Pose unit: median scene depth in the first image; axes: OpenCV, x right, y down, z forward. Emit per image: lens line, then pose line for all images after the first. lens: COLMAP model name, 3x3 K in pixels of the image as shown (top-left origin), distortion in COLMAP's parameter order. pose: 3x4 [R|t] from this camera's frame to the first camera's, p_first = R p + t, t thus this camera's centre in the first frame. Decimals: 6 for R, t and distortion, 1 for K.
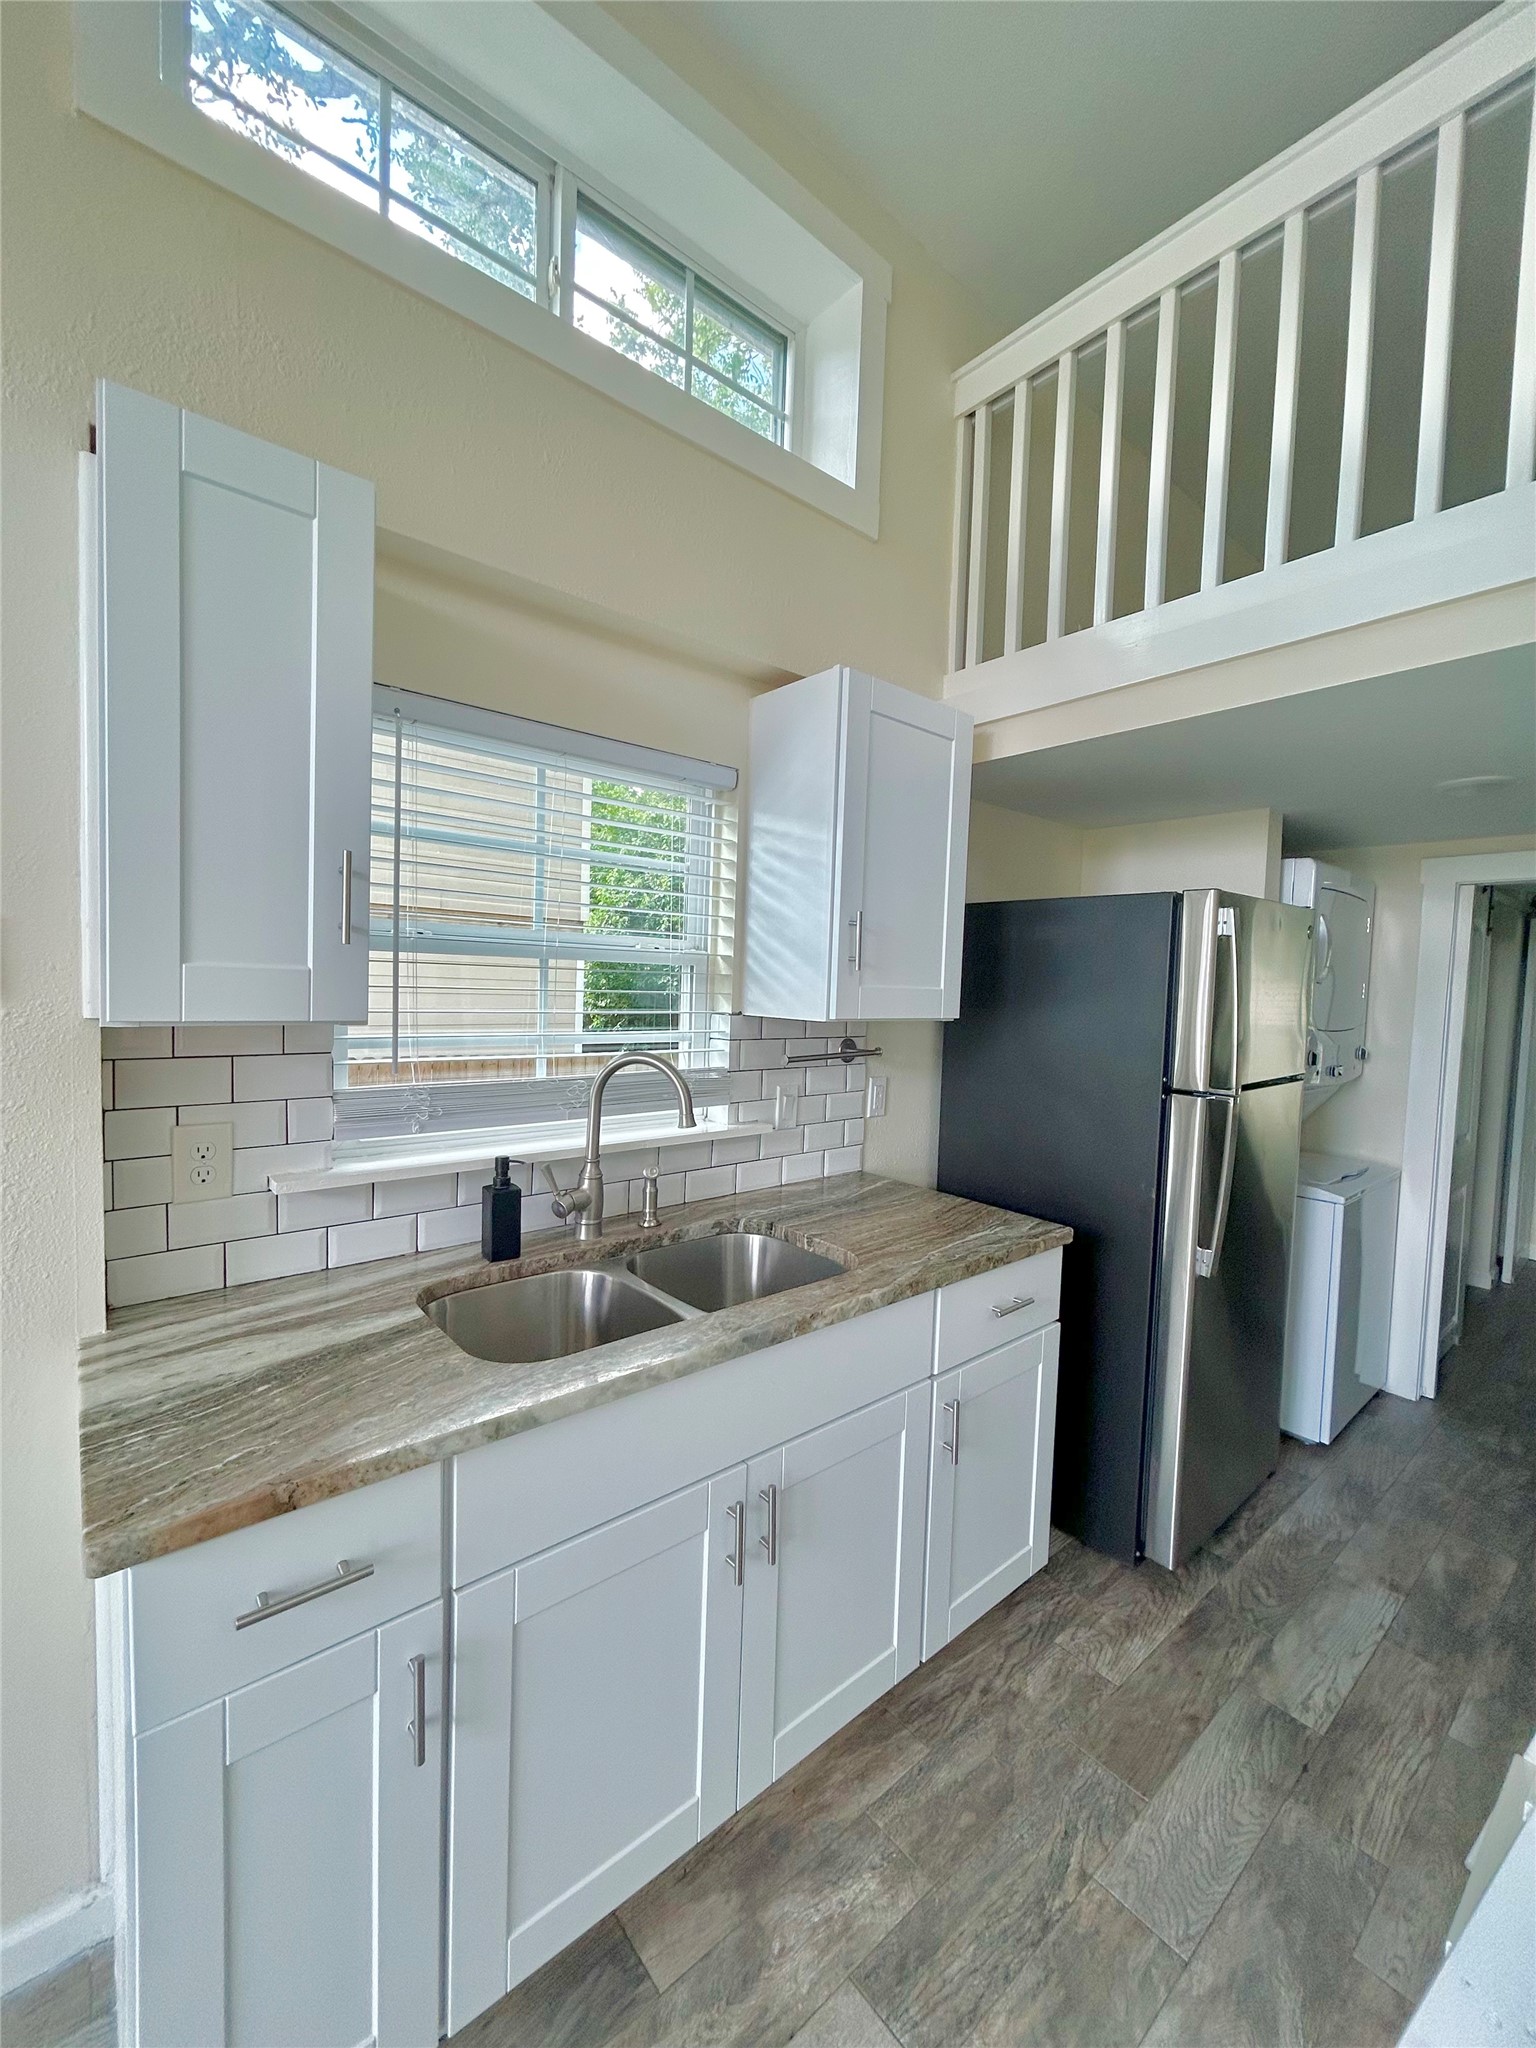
lens RADIAL K [[823.9, 0, 780.2], [0, 823.9, 1020.8], [0, 0, 1]] dist [0.003135, -0.000766]
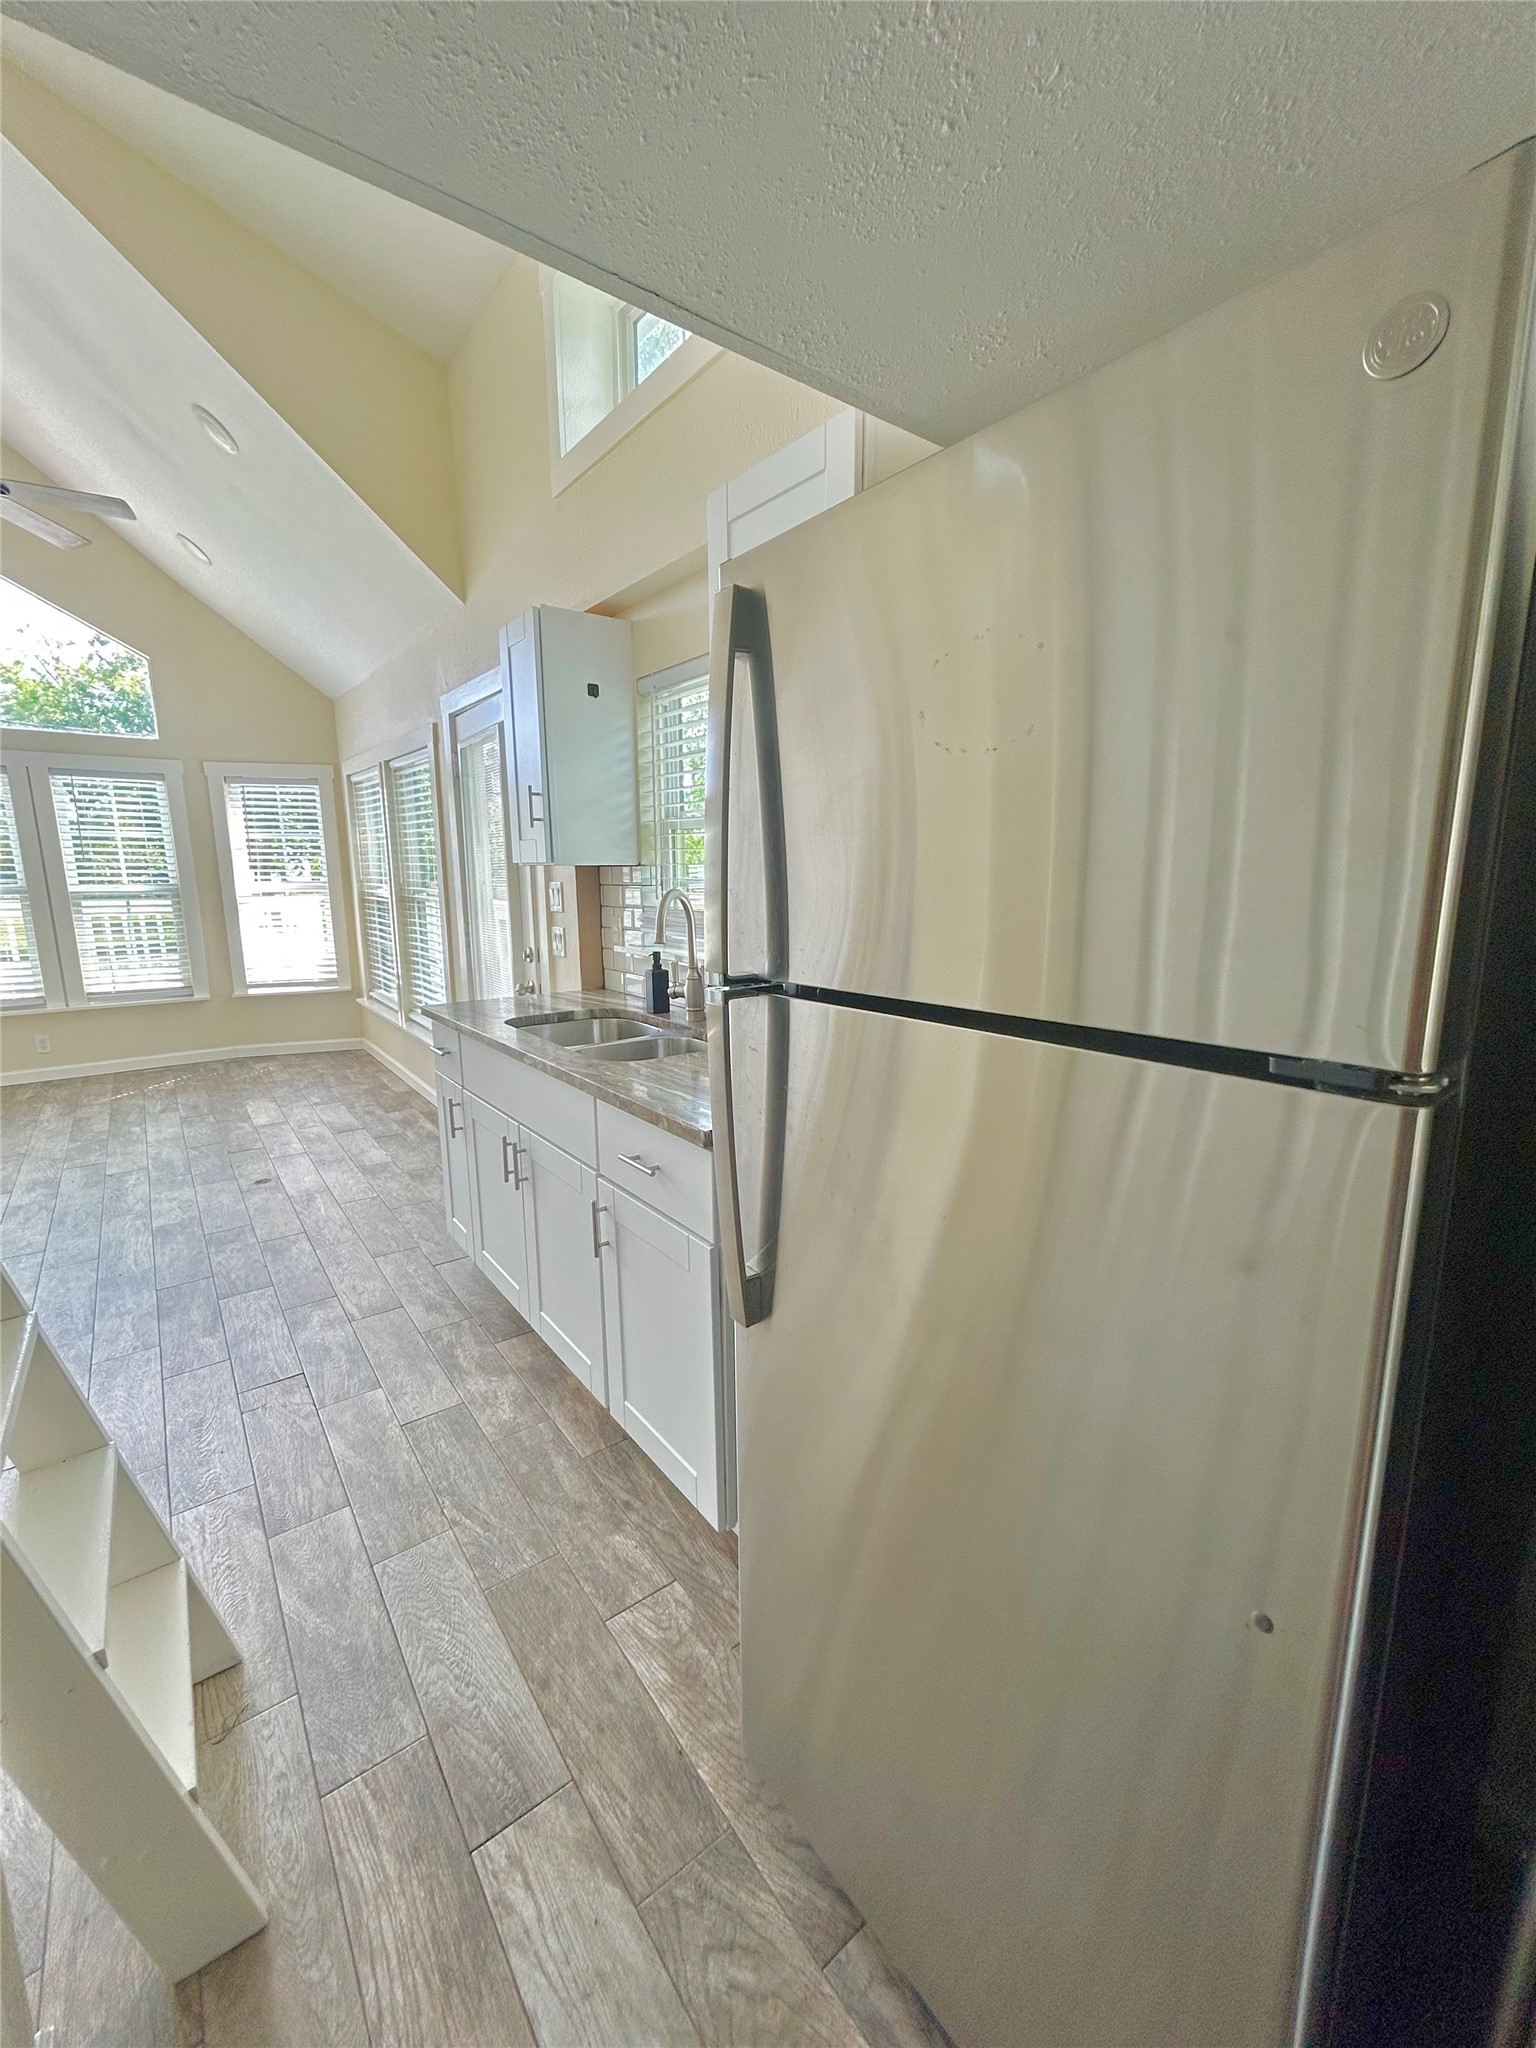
lens RADIAL K [[823.9, 0, 766.3], [0, 823.9, 1022.7], [0, 0, 1]] dist [0.003135, -0.000766]
pose [[-0.052718, 0.149409, -0.987369, 1.161045], [-0.051883, 0.986999, 0.152123, 0.038596], [0.997261, 0.059247, -0.044281, 1.165151]]
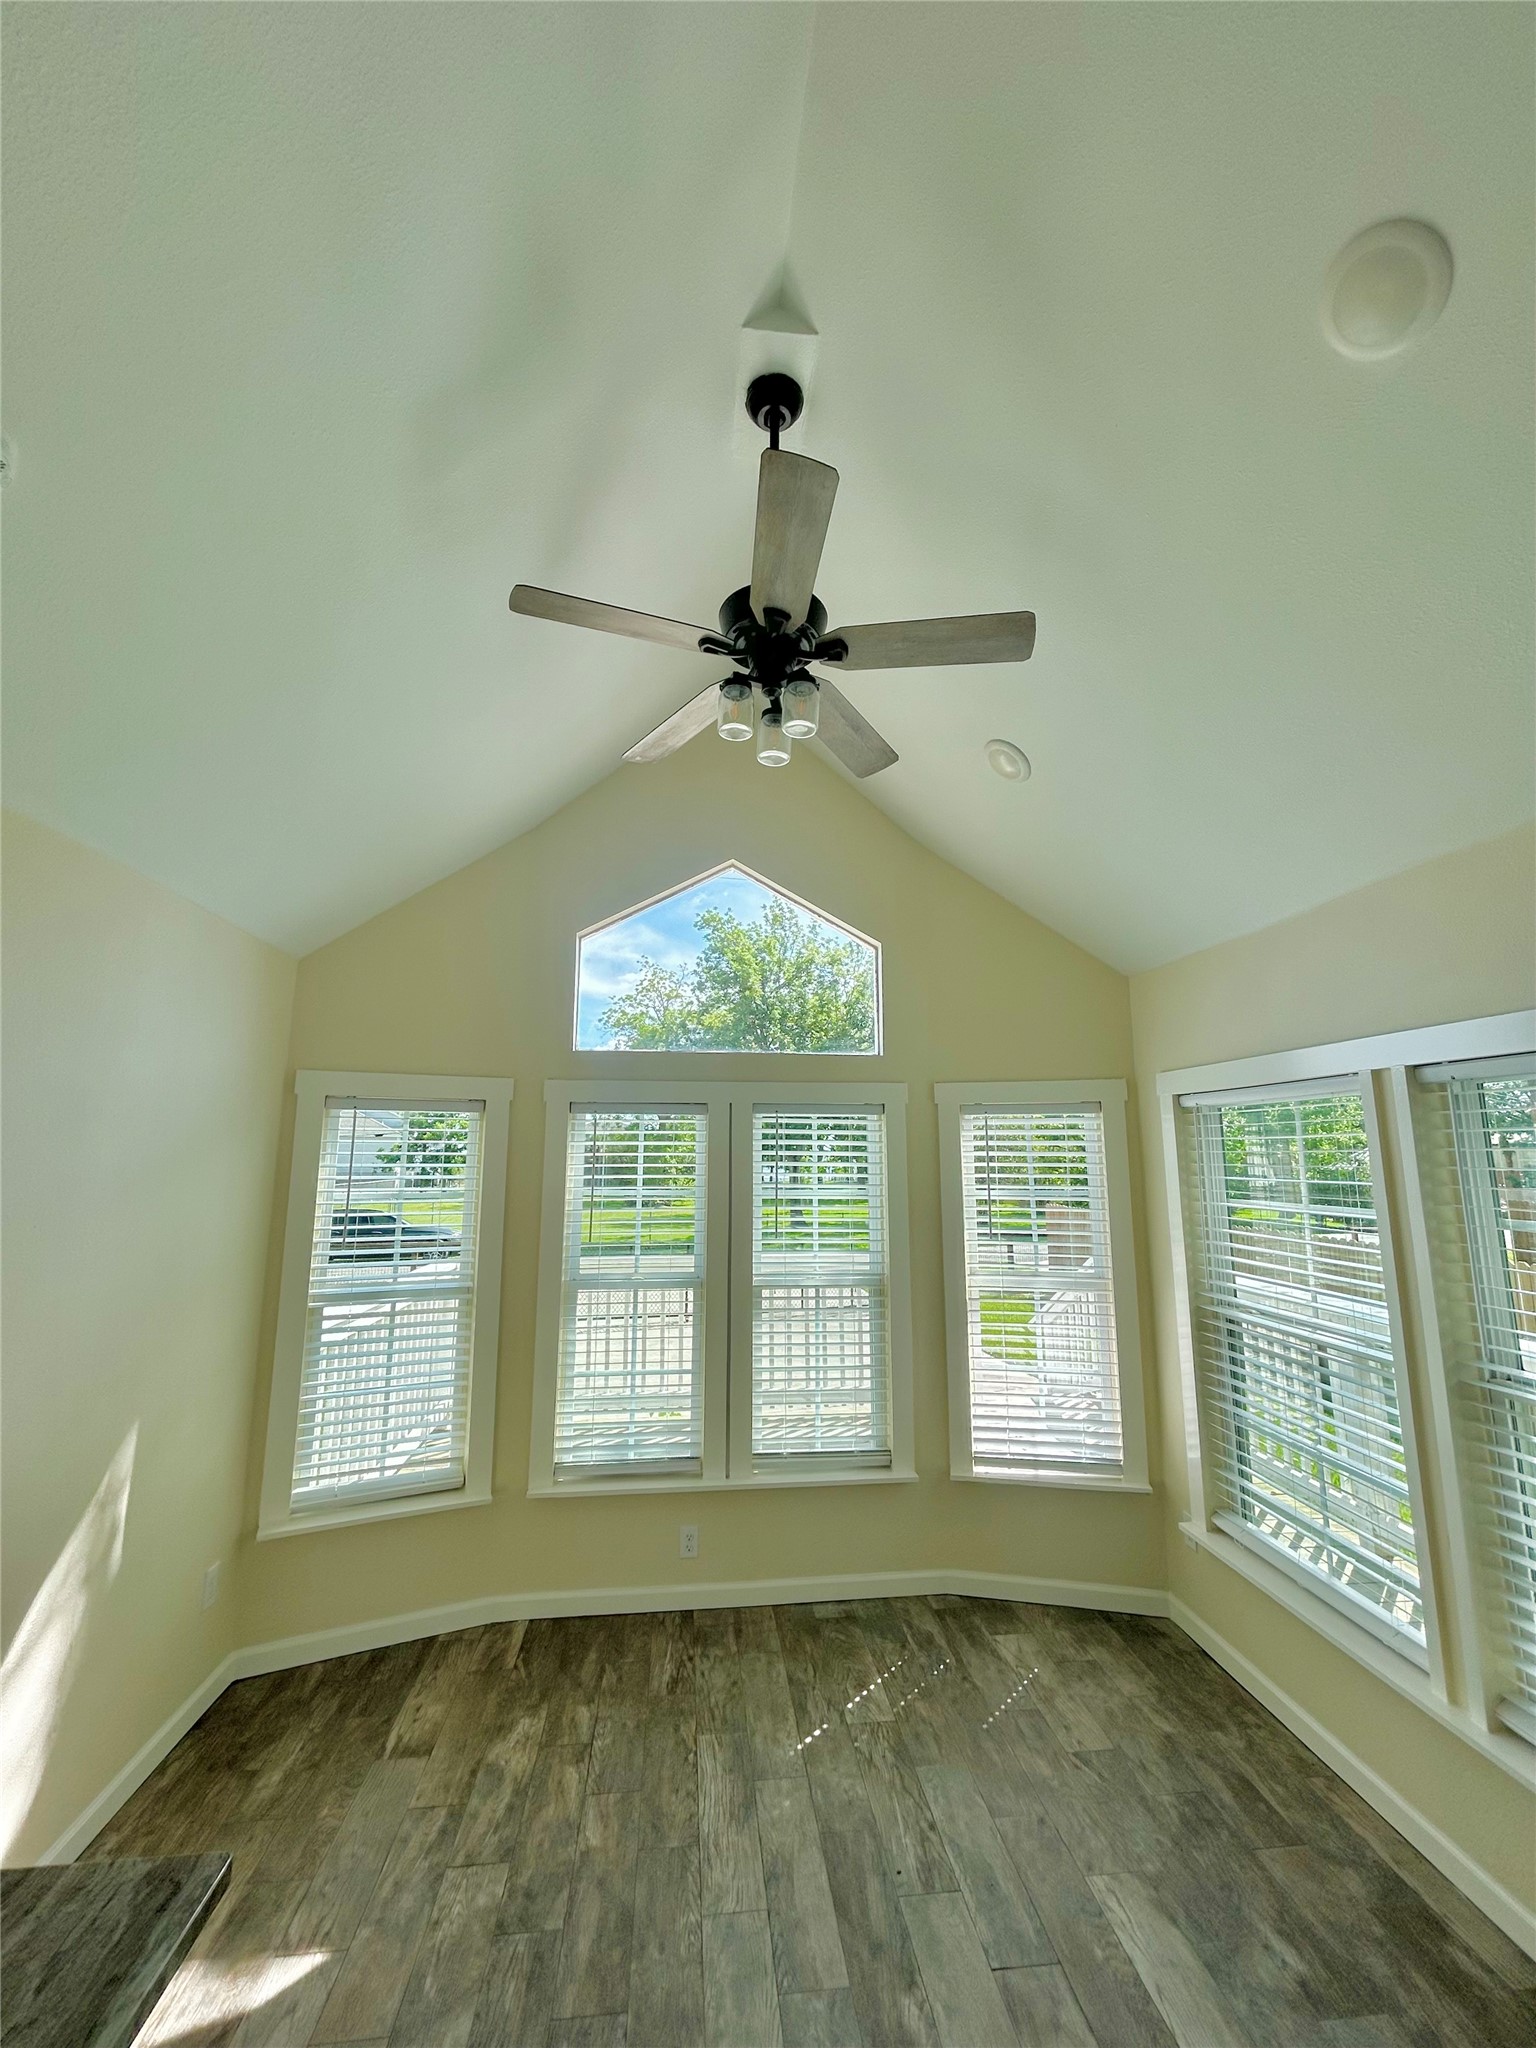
lens RADIAL K [[823.9, 0, 773.4], [0, 823.9, 1025.6], [0, 0, 1]] dist [0.003135, -0.000766]
pose [[-0.555292, -0.171042, -0.813877, -0.084511], [-0.062435, 0.984435, -0.164288, -0.137457], [0.829309, -0.040413, -0.557327, -0.382973]]
